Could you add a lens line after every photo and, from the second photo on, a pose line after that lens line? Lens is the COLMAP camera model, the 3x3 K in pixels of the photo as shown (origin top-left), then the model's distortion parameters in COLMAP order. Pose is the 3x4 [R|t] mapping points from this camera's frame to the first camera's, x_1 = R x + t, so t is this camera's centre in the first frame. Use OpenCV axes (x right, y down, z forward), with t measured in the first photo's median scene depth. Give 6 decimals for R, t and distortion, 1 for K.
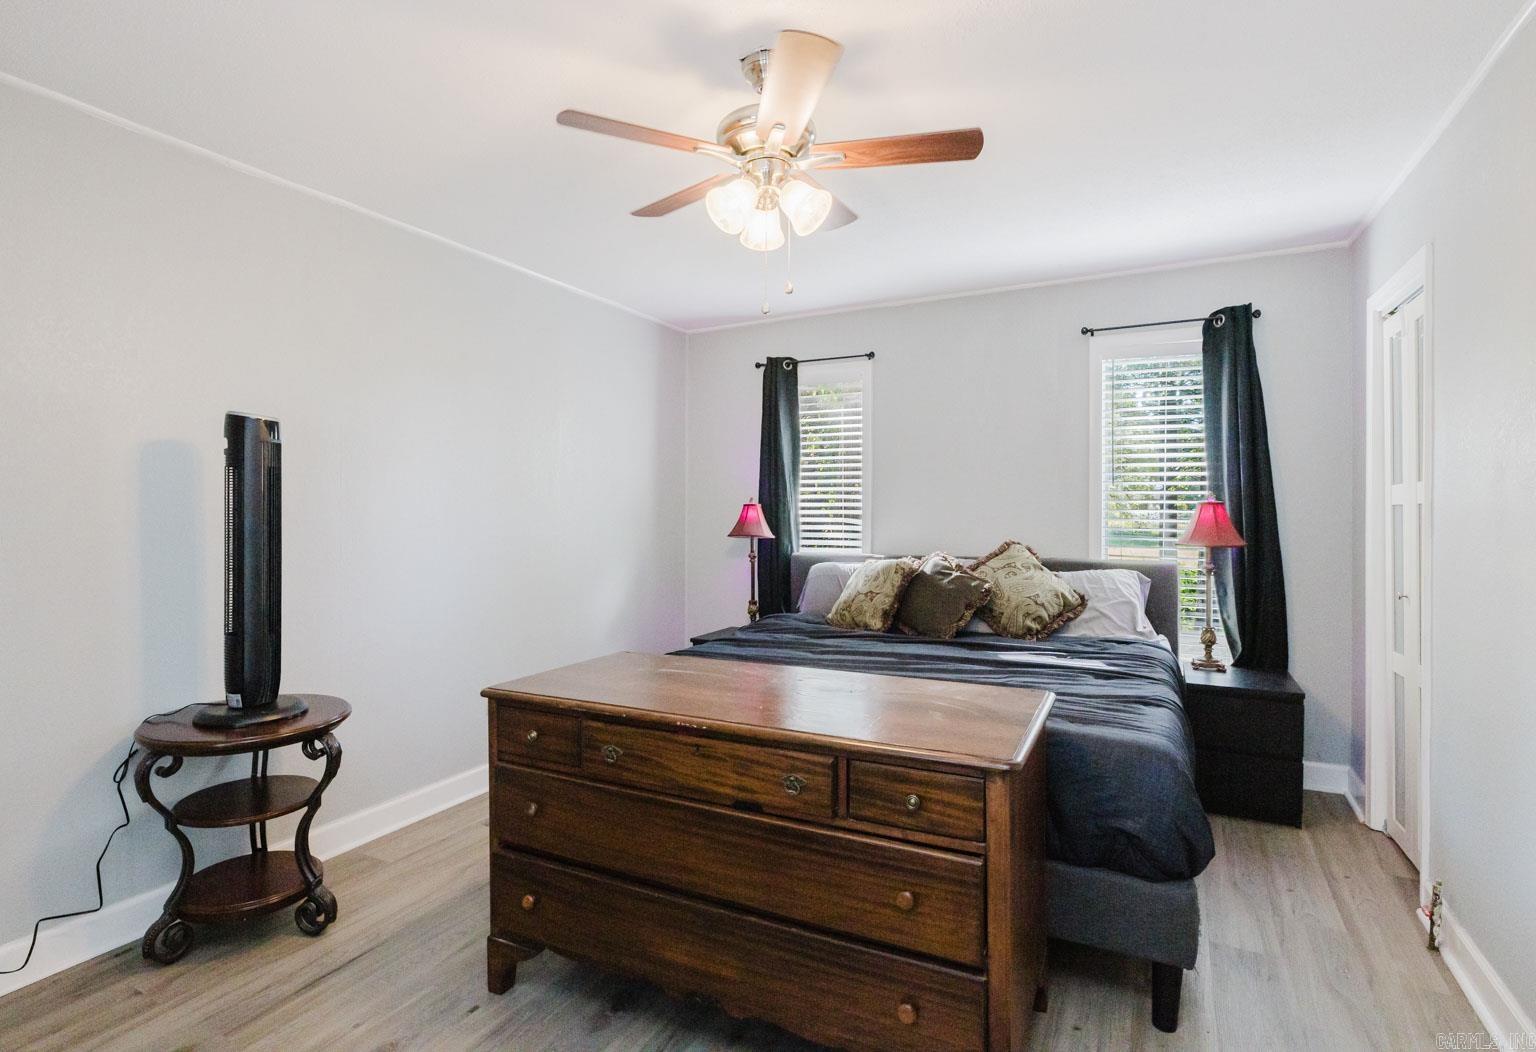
lens RADIAL K [[795.8, 0, 759.3], [0, 795.8, 516.2], [0, 0, 1]] dist [-0.002073, -0.000130]
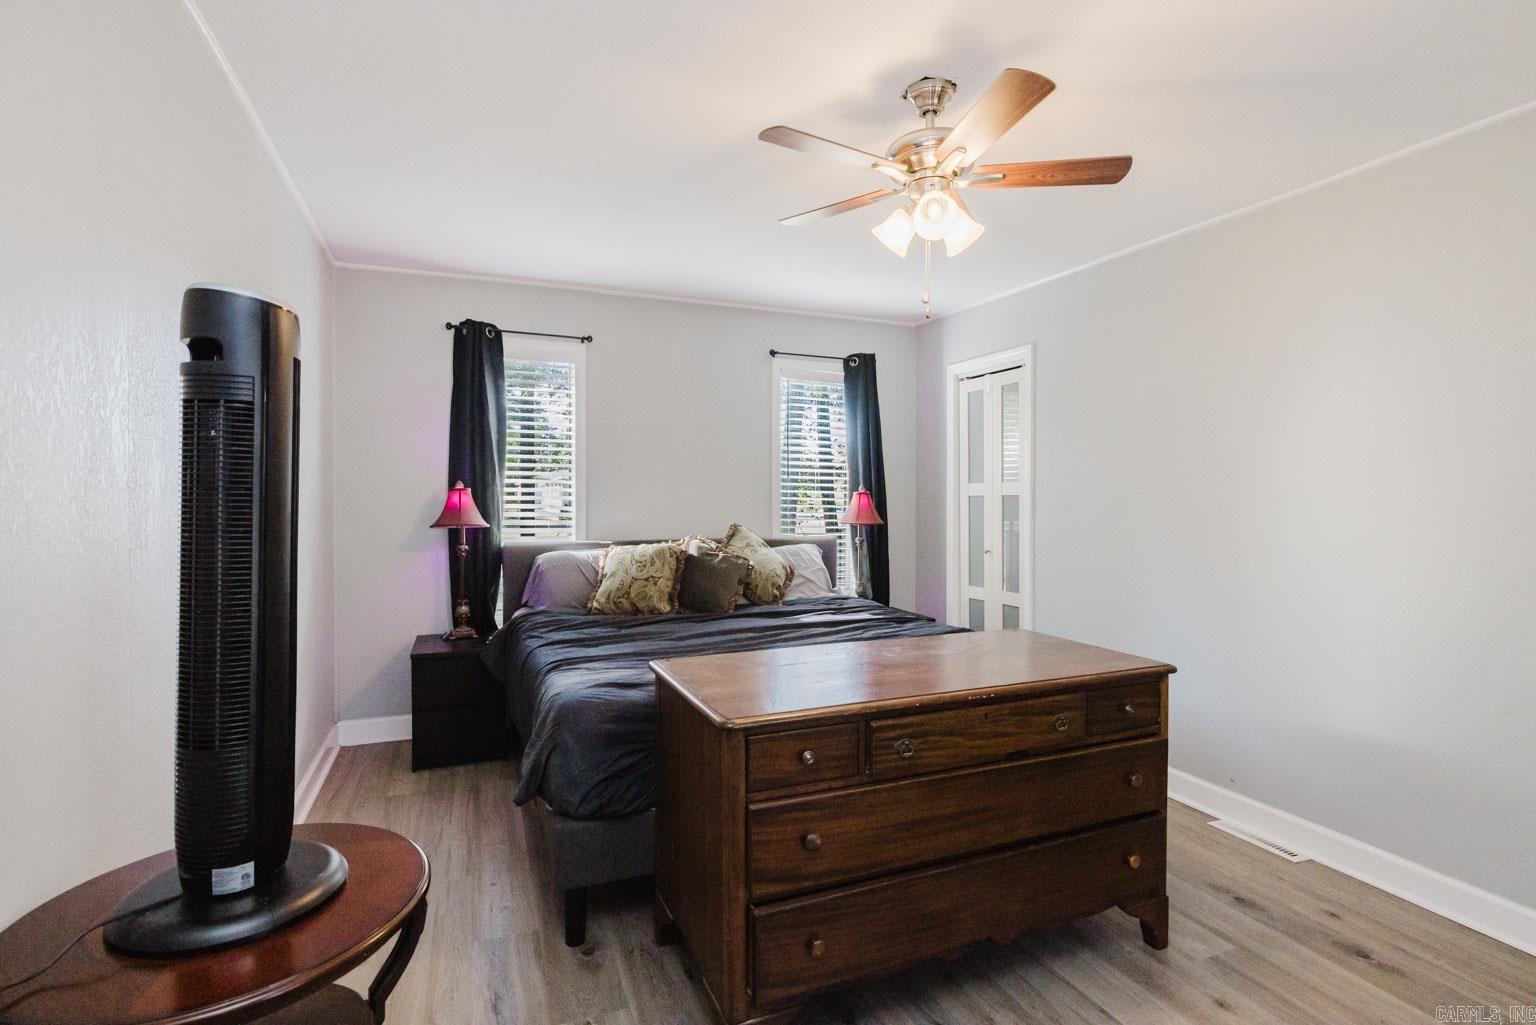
lens RADIAL K [[743.7, 0, 769.7], [0, 743.7, 507.7], [0, 0, 1]] dist [-0.006263, 0.001145]
pose [[0.627132, -0.006448, 0.778886, -0.512705], [-0.000222, 0.999964, 0.008457, -0.001358], [-0.778913, -0.005477, 0.627108, 0.289273]]
